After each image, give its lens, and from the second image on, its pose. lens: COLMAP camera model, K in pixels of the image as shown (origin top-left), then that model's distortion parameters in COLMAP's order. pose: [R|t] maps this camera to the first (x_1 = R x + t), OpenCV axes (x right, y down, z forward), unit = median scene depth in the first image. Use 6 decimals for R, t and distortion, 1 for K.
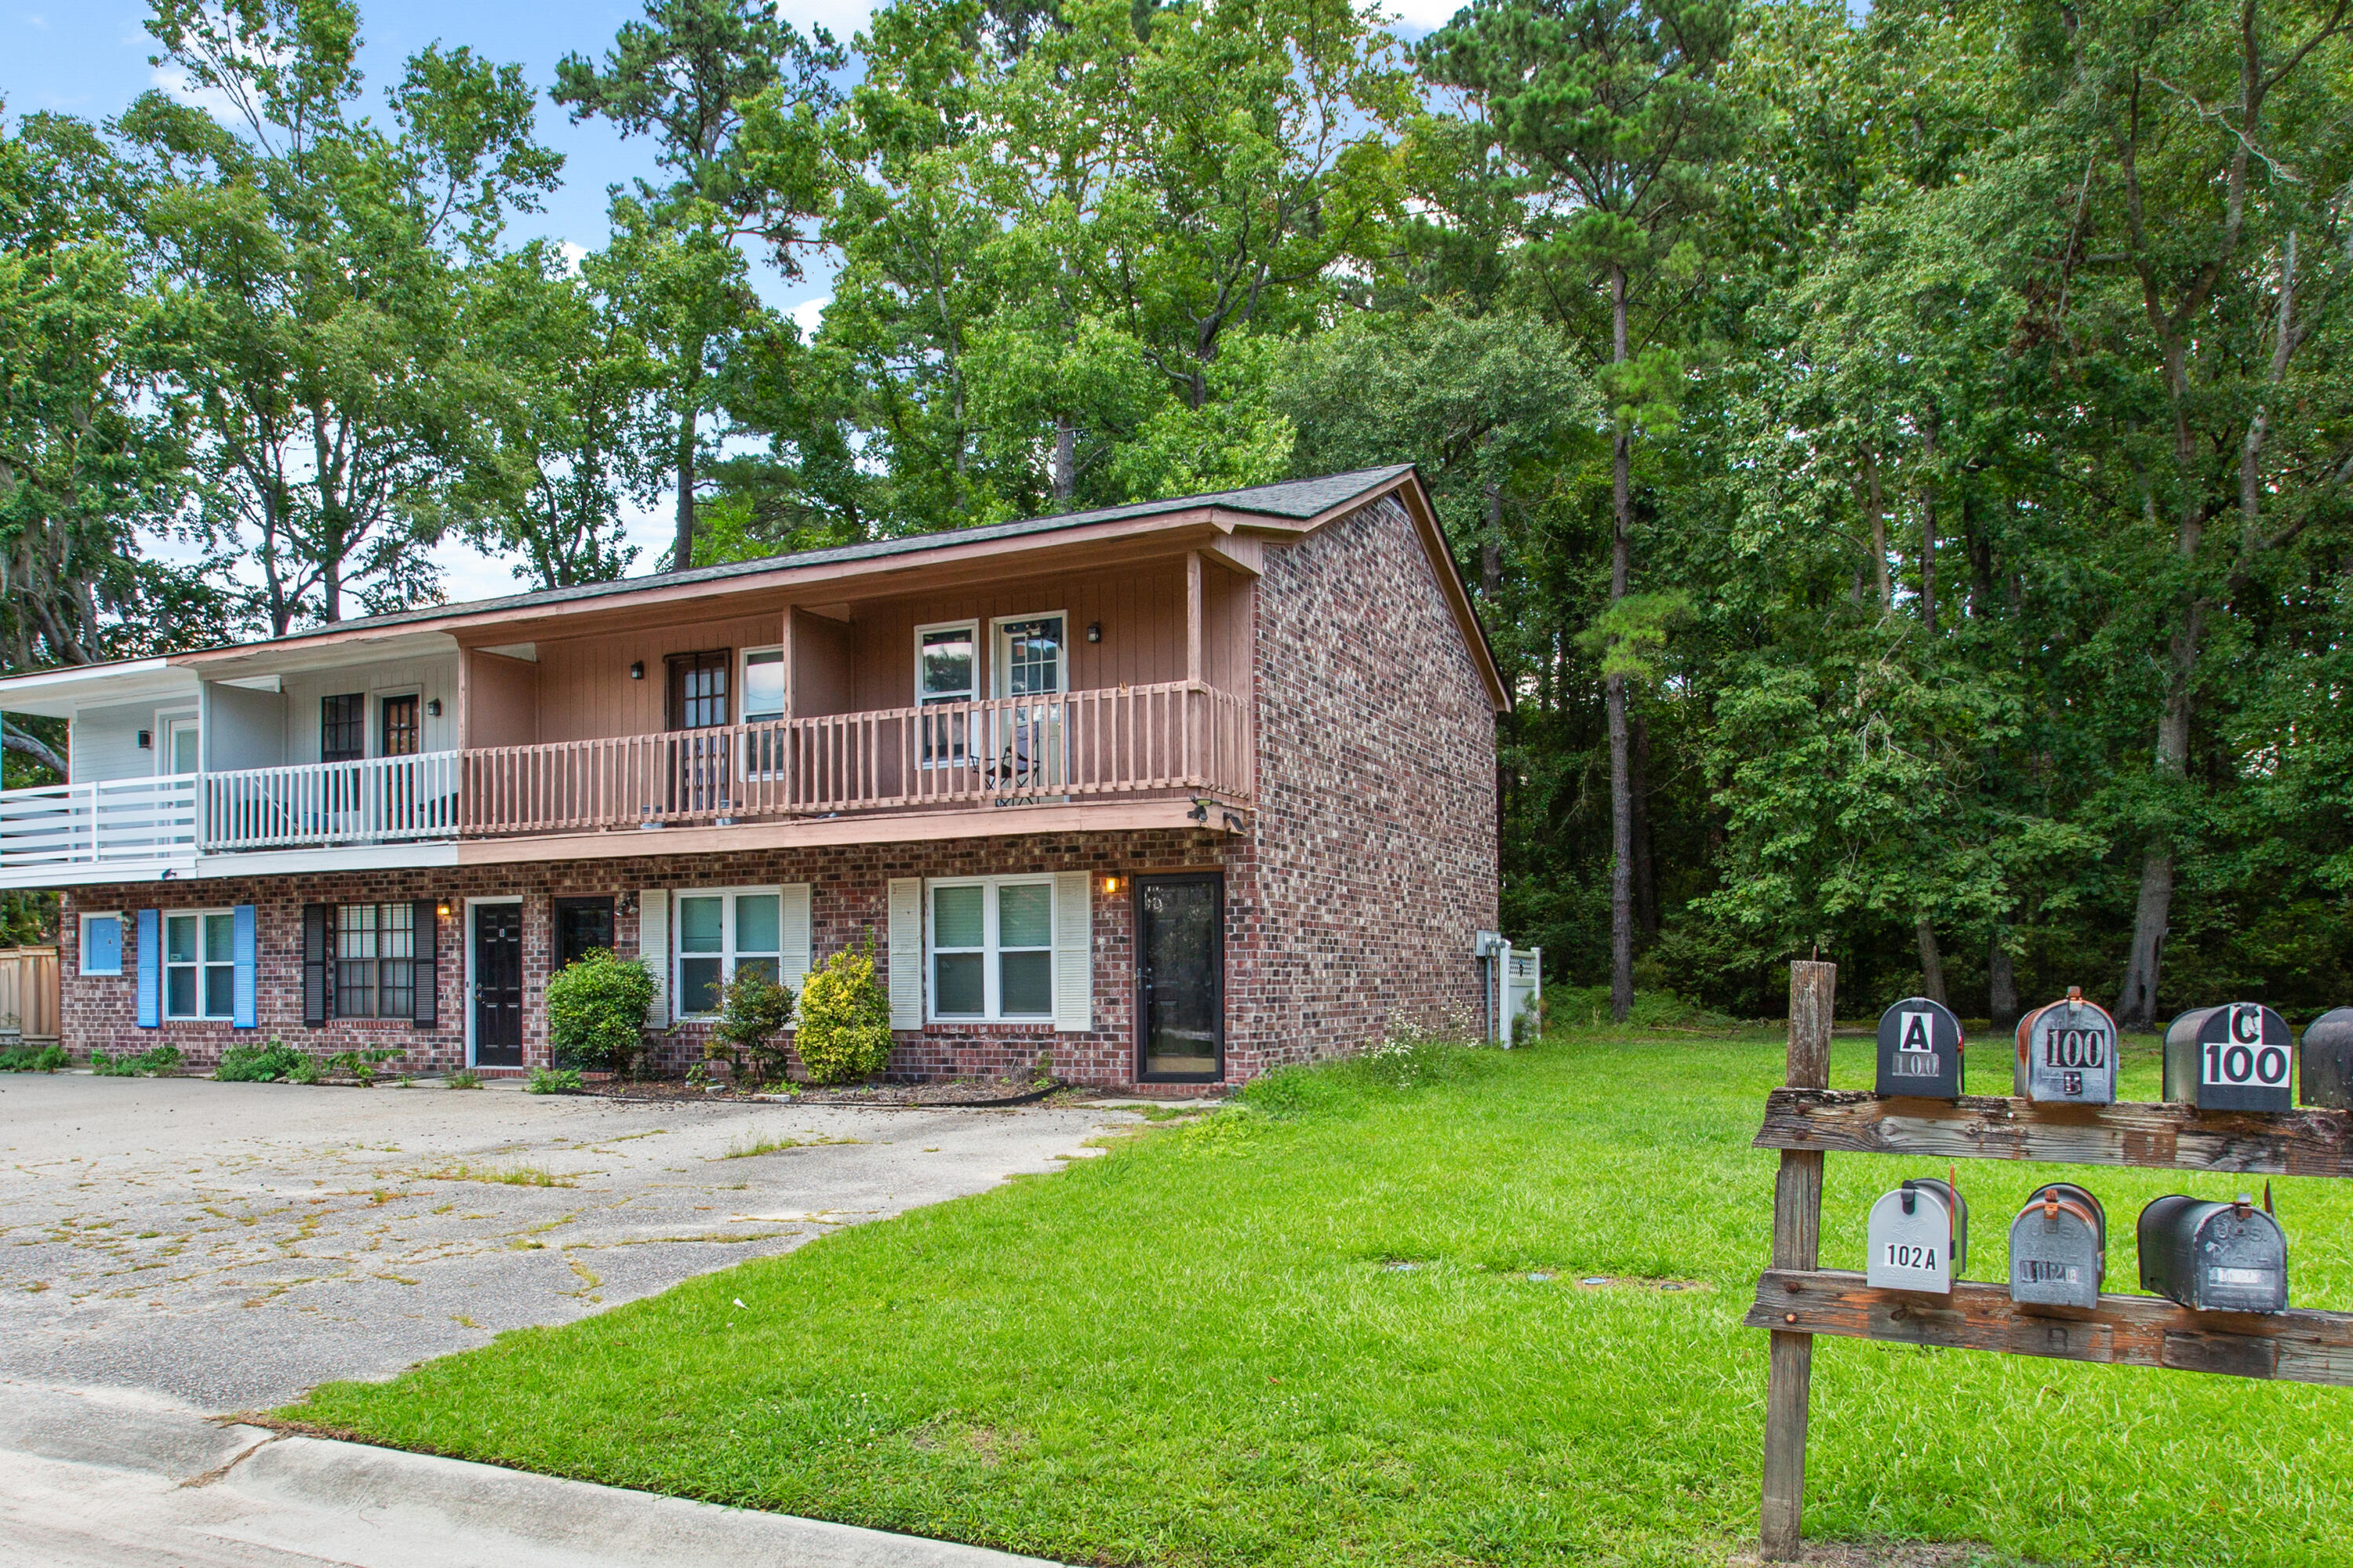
lens RADIAL K [[1076.8, 0, 1176.5], [0, 1076.8, 784.0], [0, 0, 1]] dist [-0.000467, 0.000488]
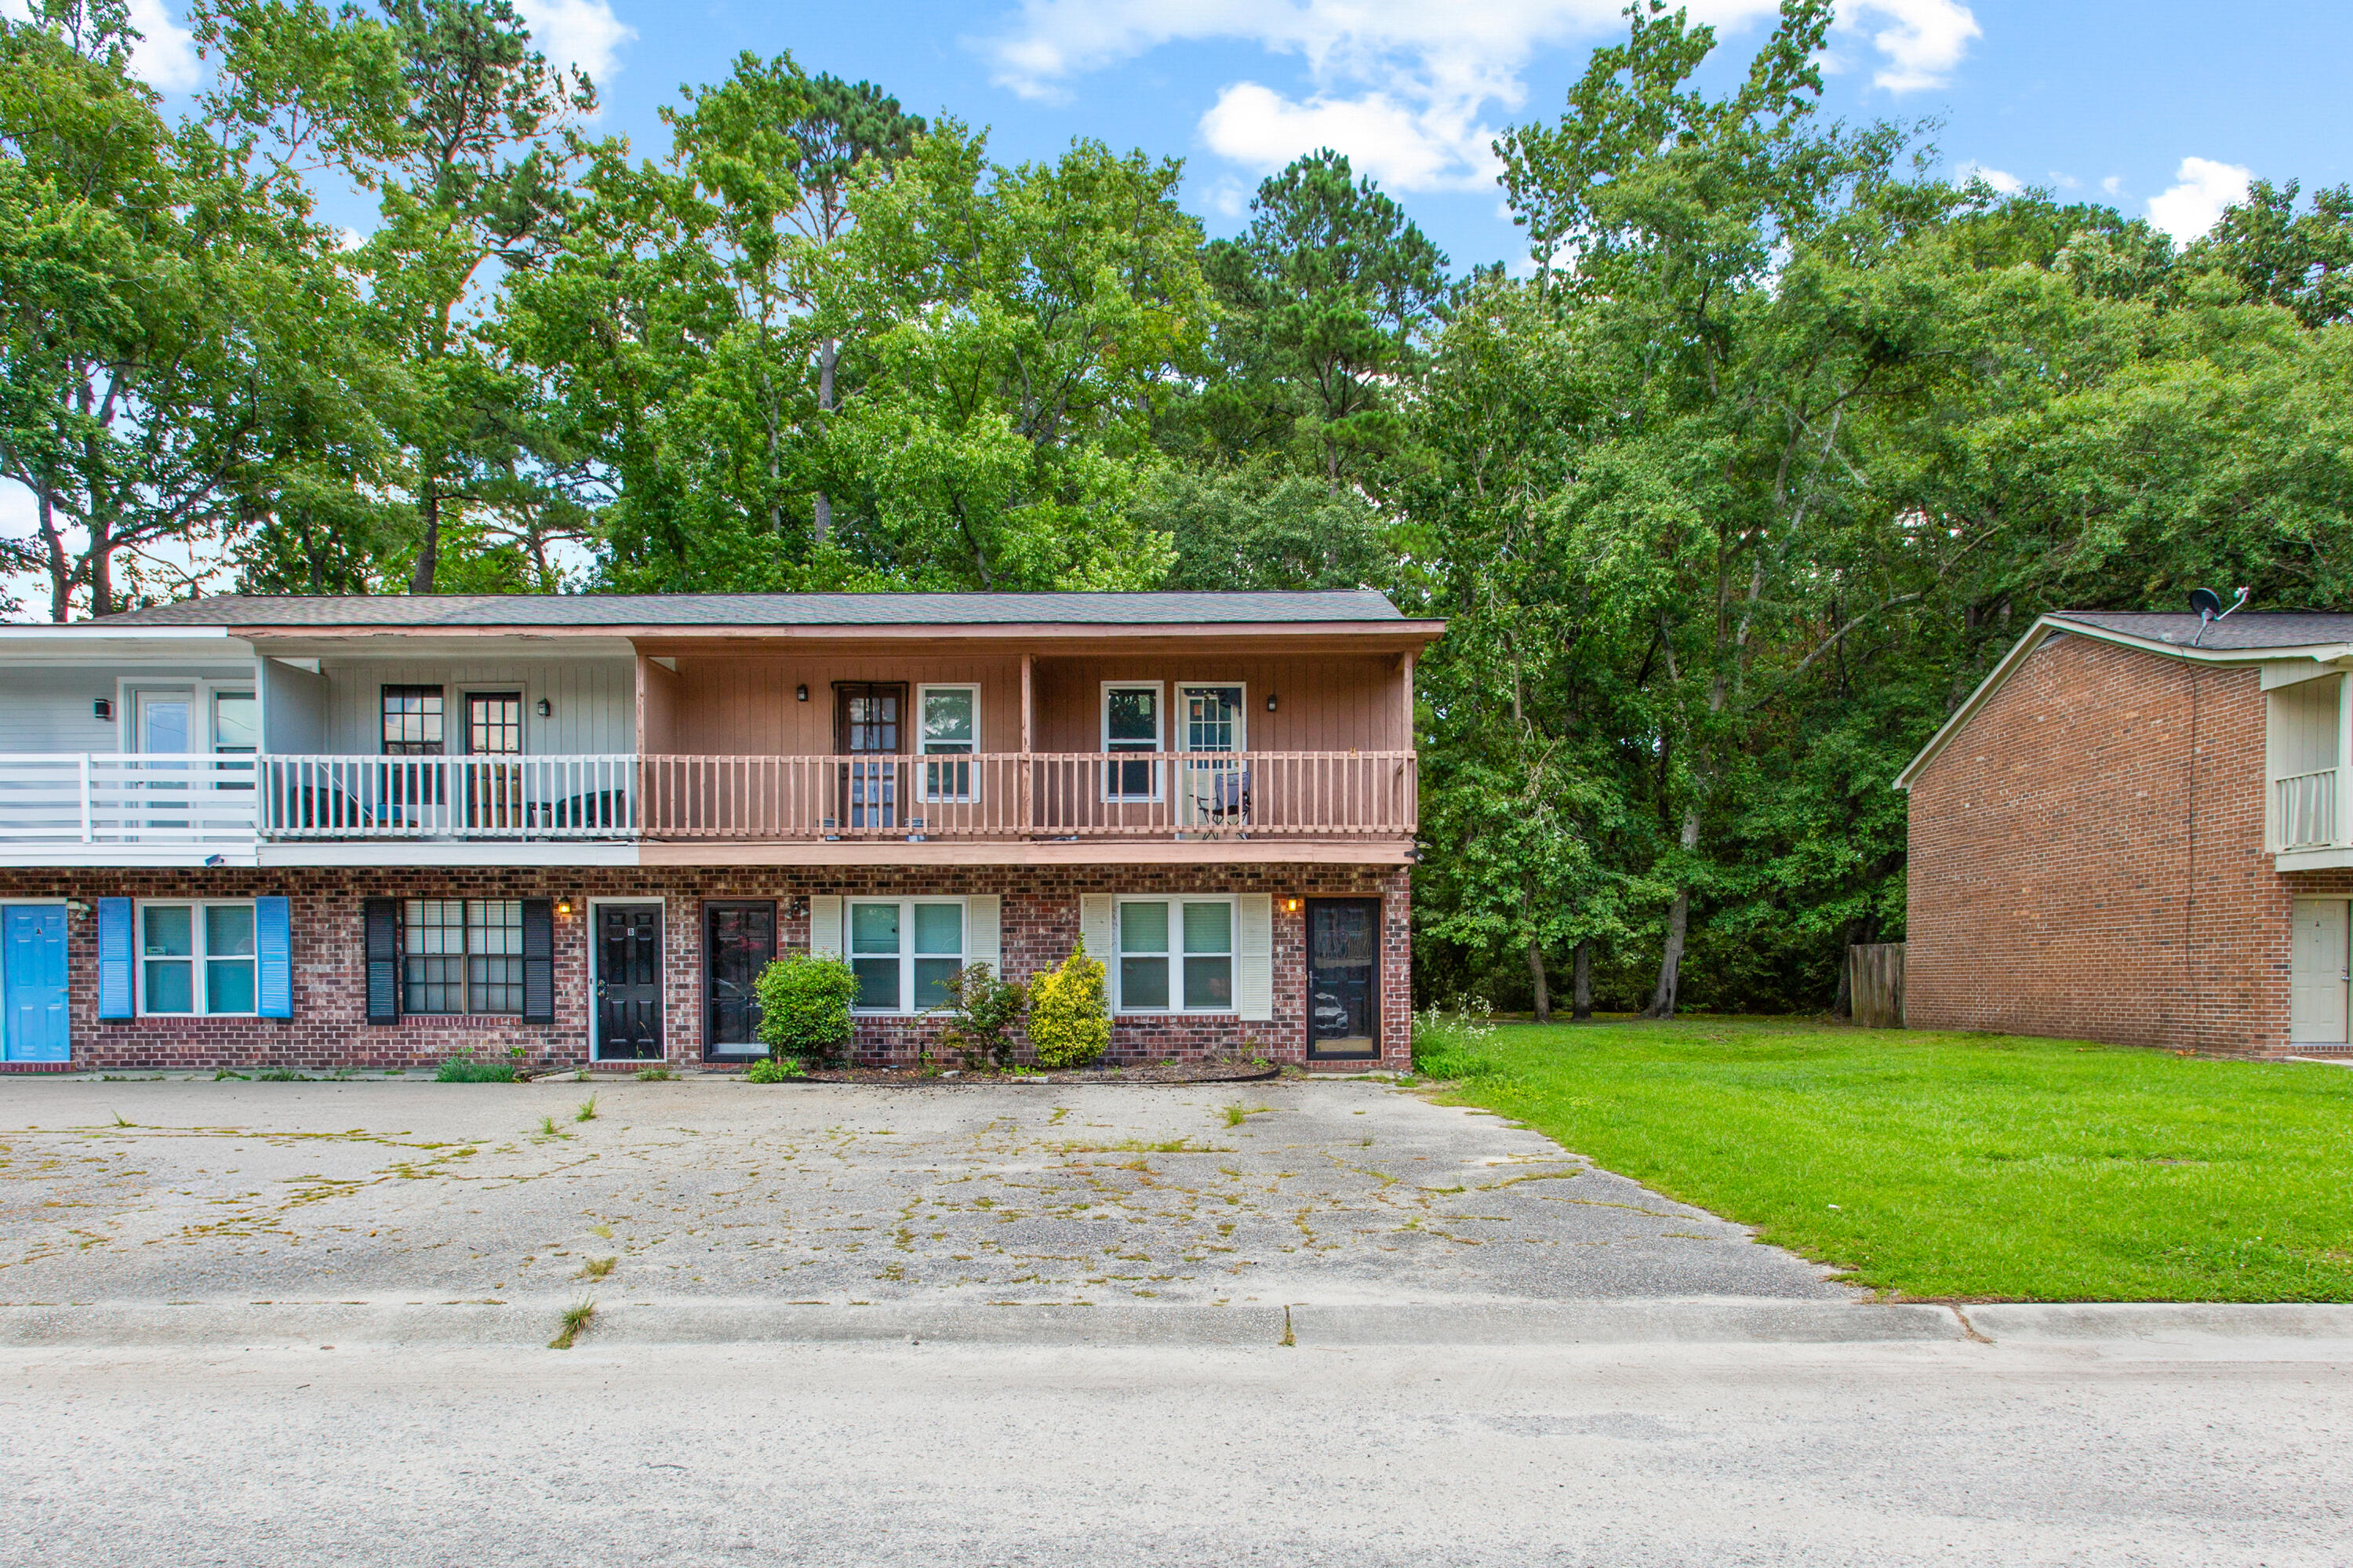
lens RADIAL K [[871.5, 0, 1176.3], [0, 871.5, 842.7], [0, 0, 1]] dist [-0.000160, 0.000060]
pose [[0.955896, 0.051482, 0.289157, -0.431608], [-0.057499, 0.998269, 0.012346, 0.013910], [-0.288021, -0.028428, 0.957202, 0.055056]]
